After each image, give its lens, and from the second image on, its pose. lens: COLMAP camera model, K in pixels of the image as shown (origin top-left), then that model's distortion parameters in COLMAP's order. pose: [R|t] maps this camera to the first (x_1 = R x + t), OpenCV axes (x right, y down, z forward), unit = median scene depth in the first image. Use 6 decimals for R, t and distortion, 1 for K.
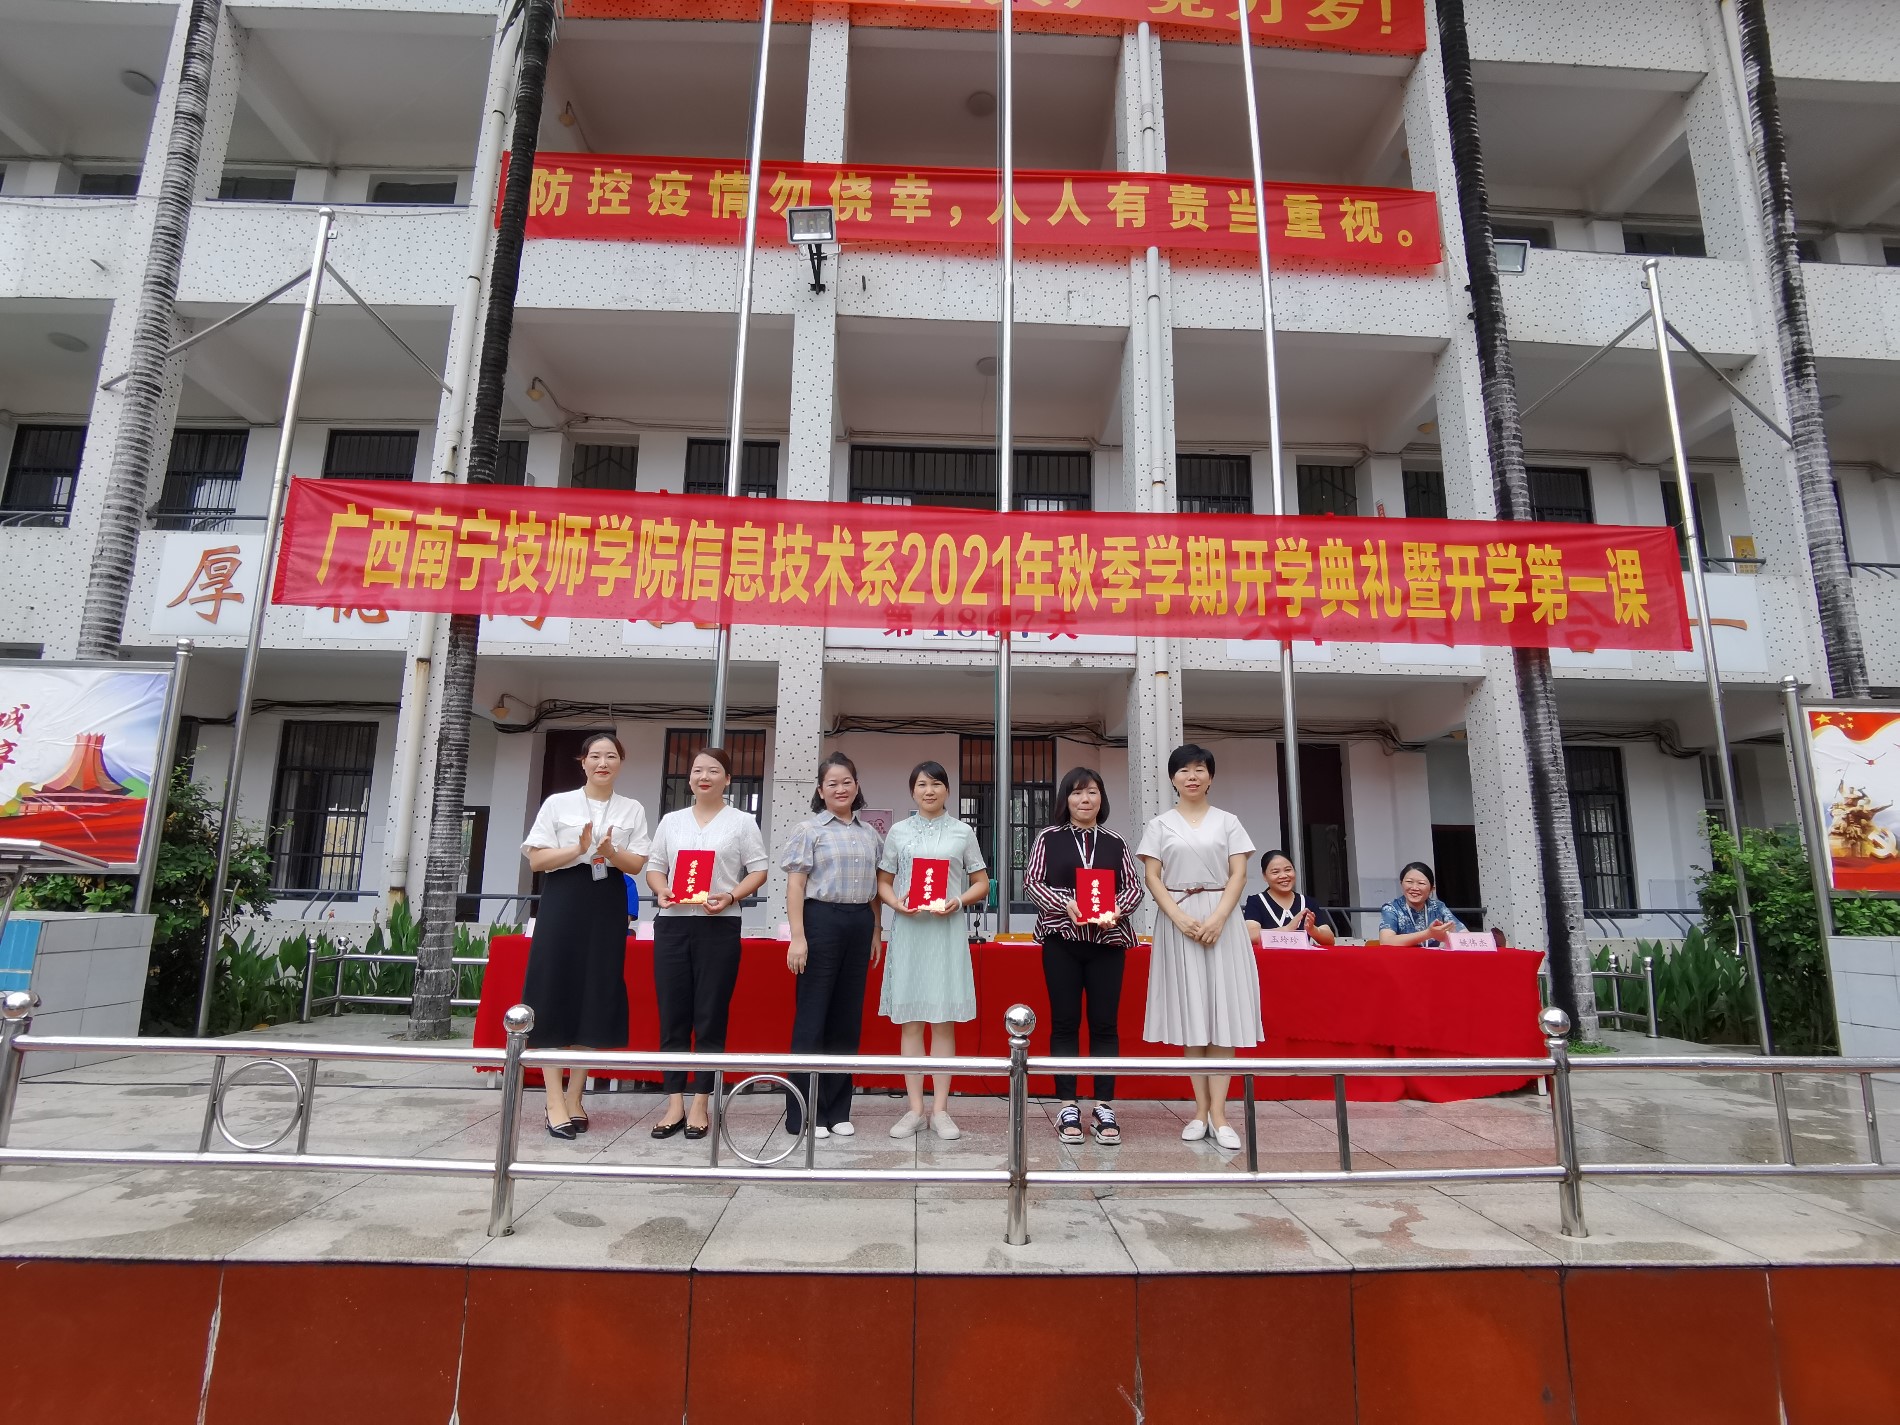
lens RADIAL K [[953.0, 0, 951.6], [0, 953.0, 708.3], [0, 0, 1]] dist [-0.036803, 0.004150]
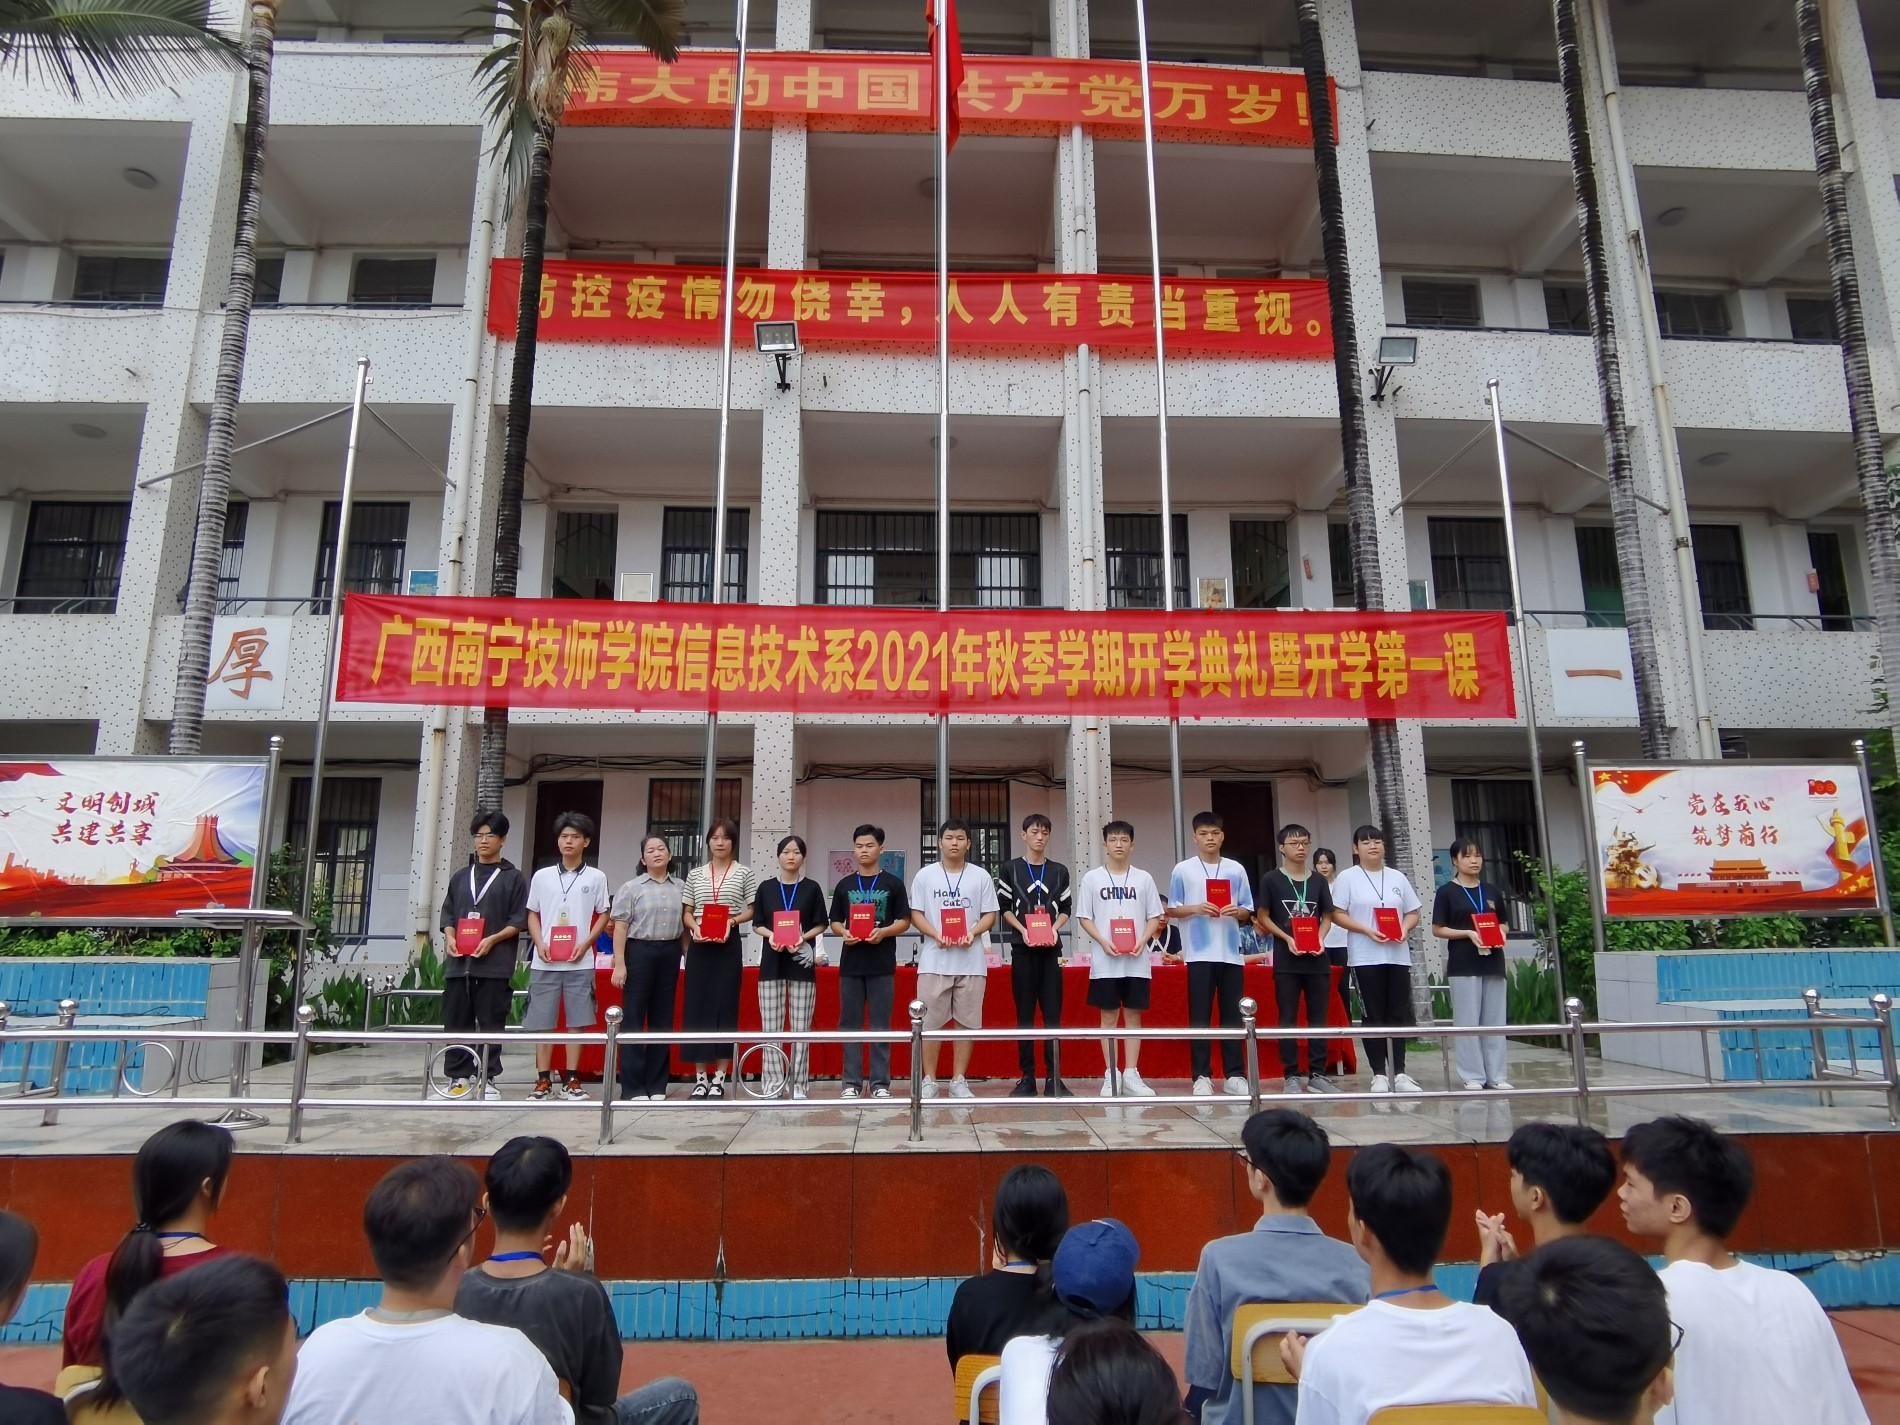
lens RADIAL K [[1077.7, 0, 952.5], [0, 1077.7, 709.5], [0, 0, 1]] dist [-0.012511, -0.023493]
pose [[0.999790, -0.016440, 0.012262, 0.036747], [0.016453, 0.999864, -0.000987, -0.059085], [-0.012244, 0.001188, 0.999924, -0.272116]]
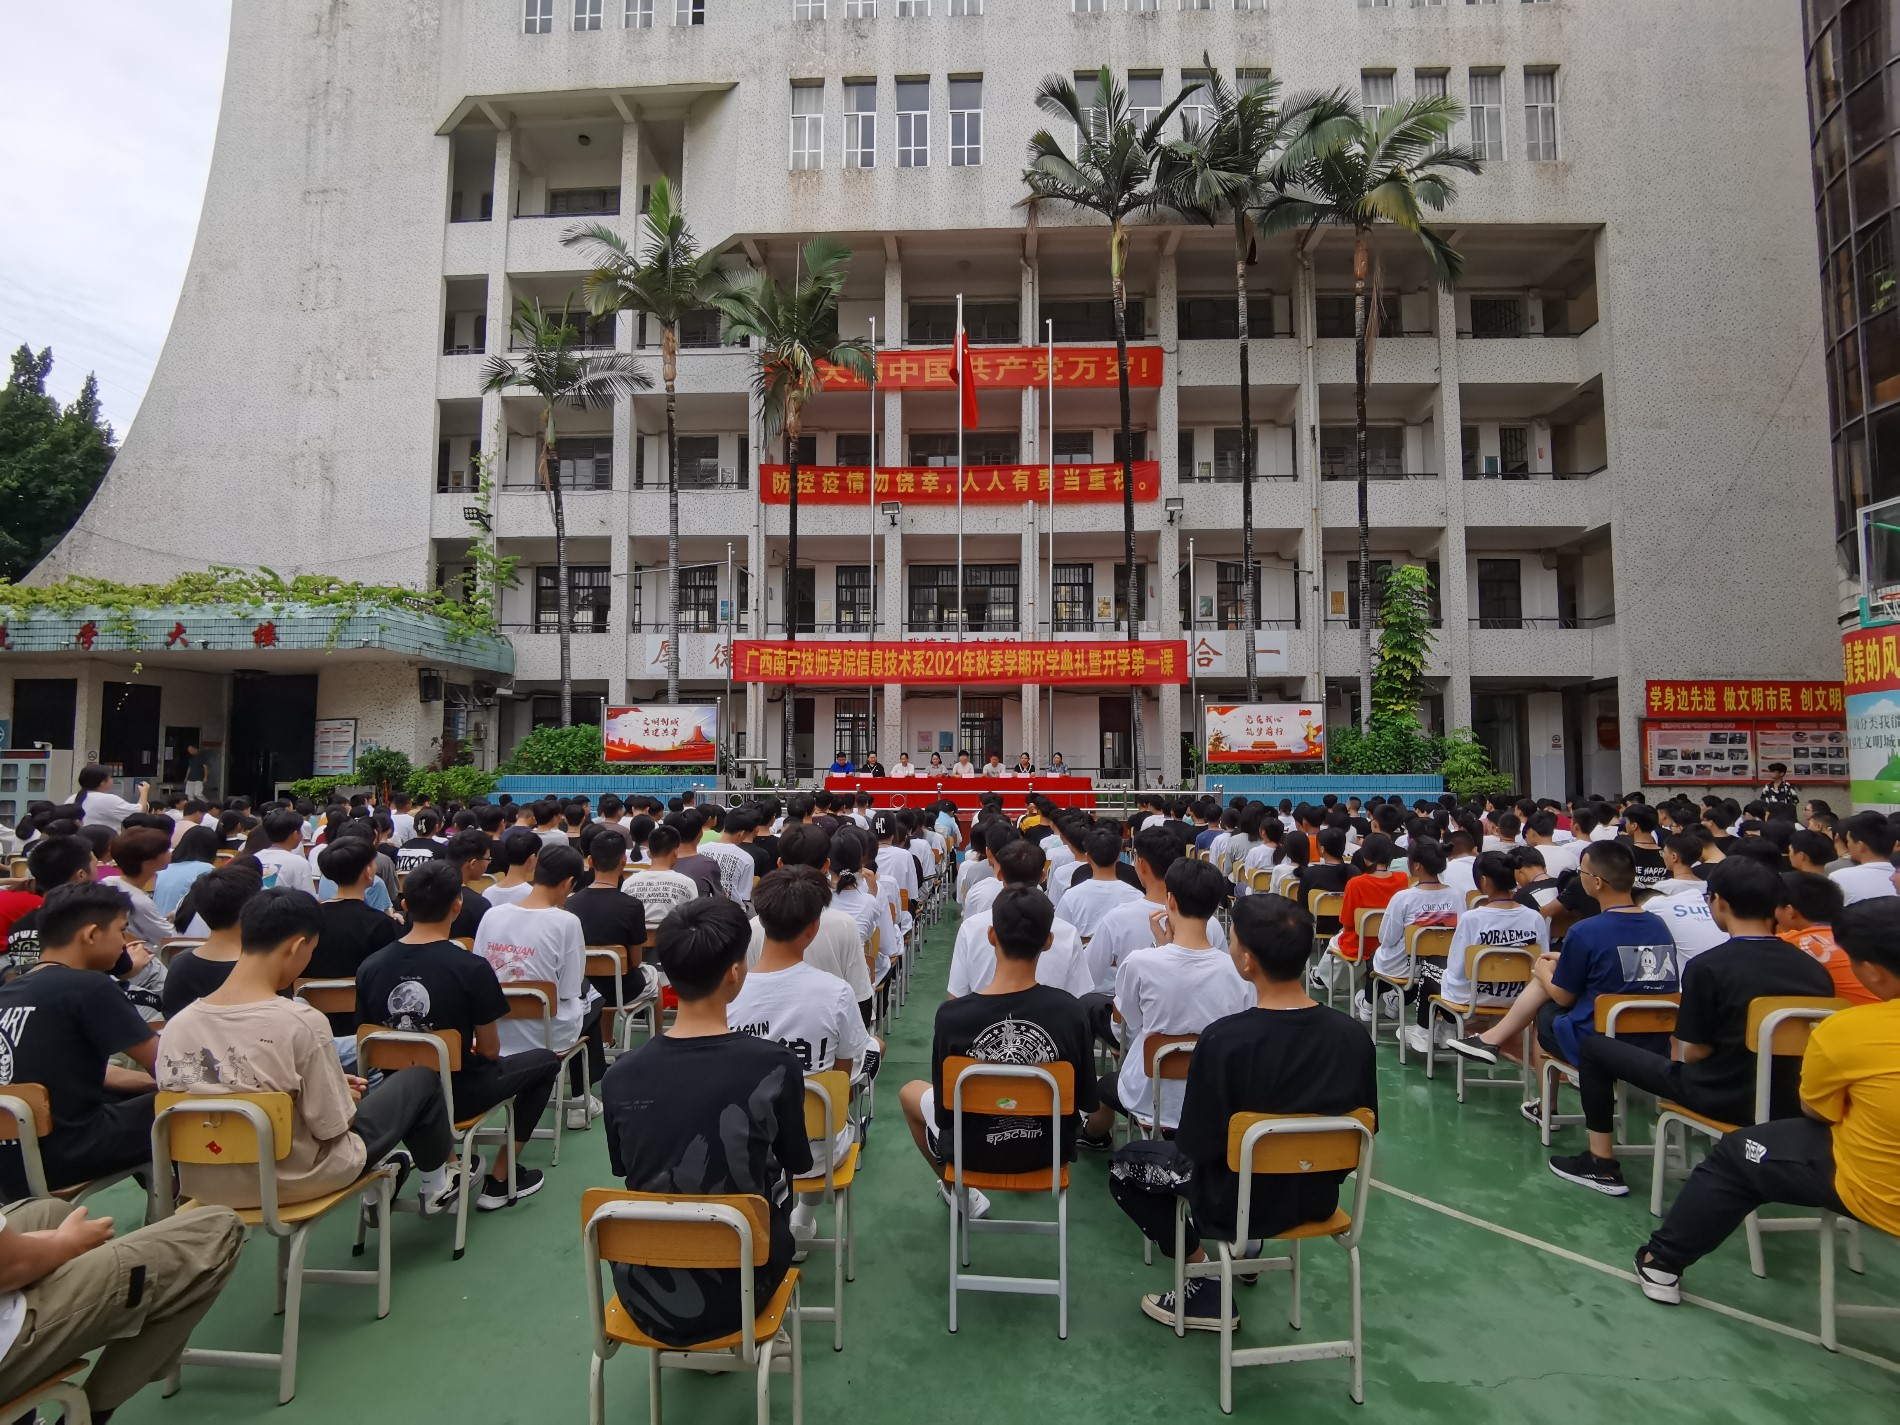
lens RADIAL K [[953.0, 0, 955.5], [0, 953.0, 716.8], [0, 0, 1]] dist [-0.036803, 0.004150]
pose [[0.996968, -0.020264, -0.075123, 0.196887], [0.030803, 0.989401, 0.141906, -0.296837], [0.071451, -0.143790, 0.987025, -1.511532]]
